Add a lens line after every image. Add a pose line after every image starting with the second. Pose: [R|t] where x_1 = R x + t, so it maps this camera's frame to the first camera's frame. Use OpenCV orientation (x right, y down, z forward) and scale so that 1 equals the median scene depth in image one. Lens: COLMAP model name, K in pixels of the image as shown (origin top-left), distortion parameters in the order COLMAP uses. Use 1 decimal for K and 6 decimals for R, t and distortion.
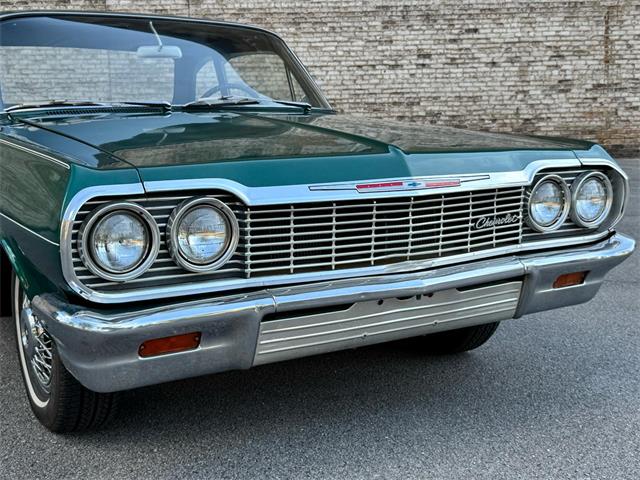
lens RADIAL K [[890.8, 0, 320.0], [0, 890.8, 240.0], [0, 0, 1]] dist [0.200161, 0.008797]
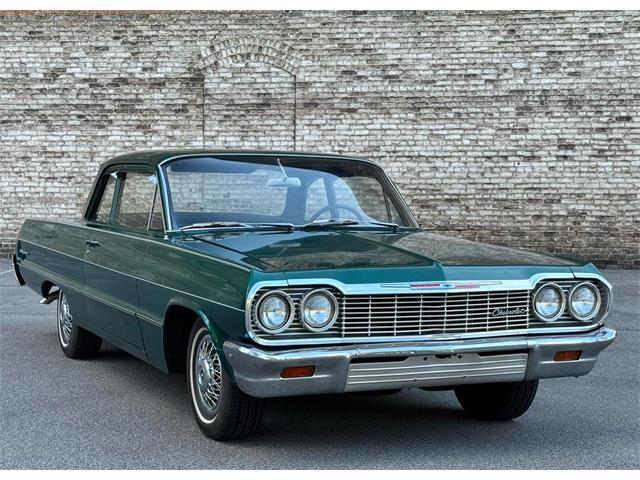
lens RADIAL K [[1376.2, 0, 306.6], [0, 1376.2, 251.7], [0, 0, 1]] dist [0.254589, 0.142187]
pose [[0.992520, 0.023114, -0.119872, 0.140901], [-0.034343, 0.995123, -0.092473, 0.109264], [0.117150, 0.095898, 0.988473, -1.413677]]
